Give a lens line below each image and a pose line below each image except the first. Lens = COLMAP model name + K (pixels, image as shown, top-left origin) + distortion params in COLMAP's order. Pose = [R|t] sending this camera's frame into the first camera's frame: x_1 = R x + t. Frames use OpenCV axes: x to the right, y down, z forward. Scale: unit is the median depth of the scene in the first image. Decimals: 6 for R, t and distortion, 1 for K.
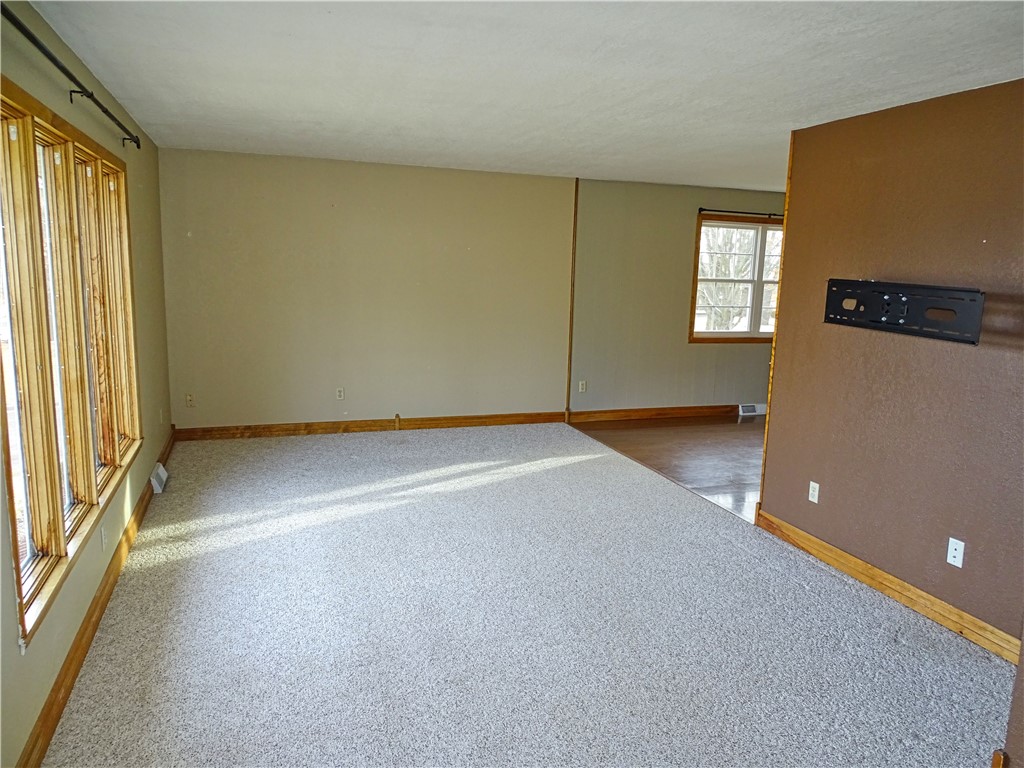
lens RADIAL K [[725.3, 0, 517.2], [0, 725.3, 379.6], [0, 0, 1]] dist [0.001812, -0.007961]
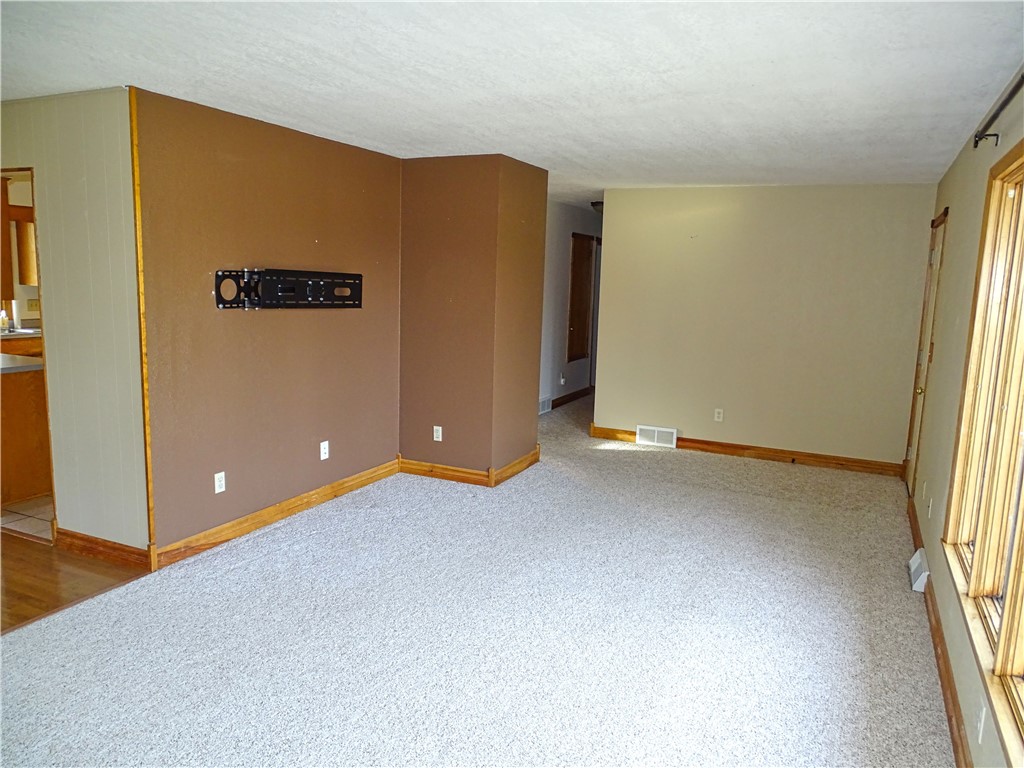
lens RADIAL K [[725.3, 0, 521.3], [0, 725.3, 386.2], [0, 0, 1]] dist [0.001812, -0.007961]
pose [[-0.708795, -0.153526, 0.688505, -0.628466], [0.066898, 0.957001, 0.282266, -0.256612], [-0.702235, 0.246128, -0.668047, 1.527346]]
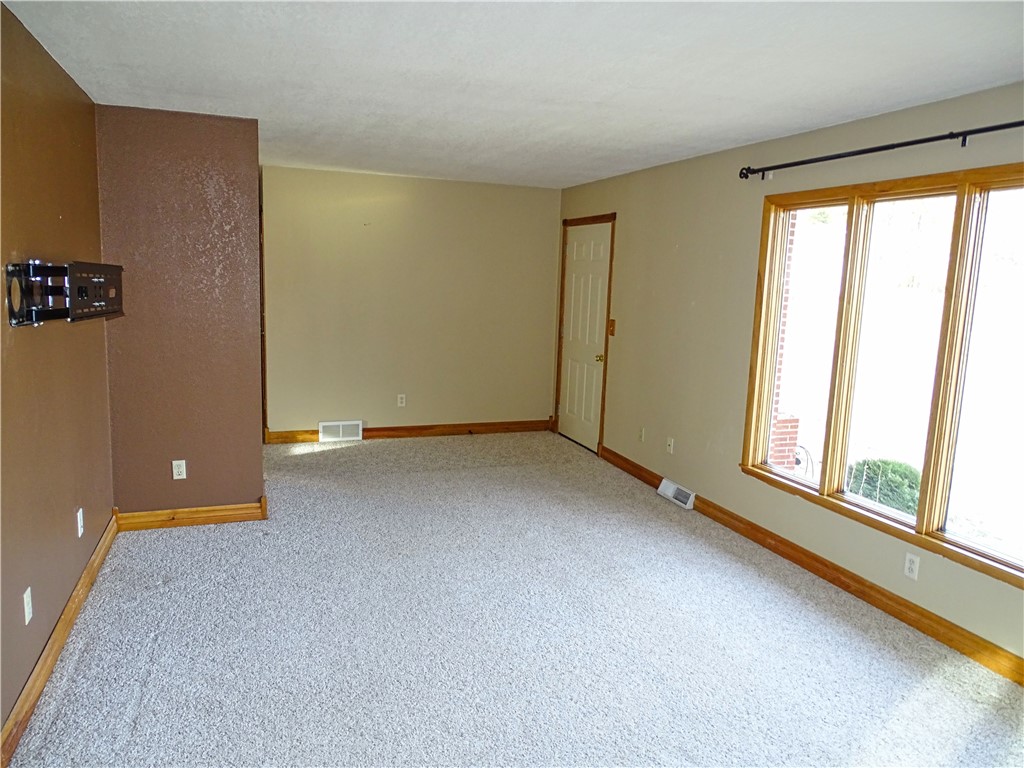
lens RADIAL K [[725.3, 0, 511.6], [0, 725.3, 384.9], [0, 0, 1]] dist [0.001812, -0.007961]
pose [[-0.998379, -0.055274, -0.013575, 0.011572], [-0.056750, 0.948516, 0.311604, -0.273491], [-0.004347, 0.311870, -0.950115, 1.735947]]
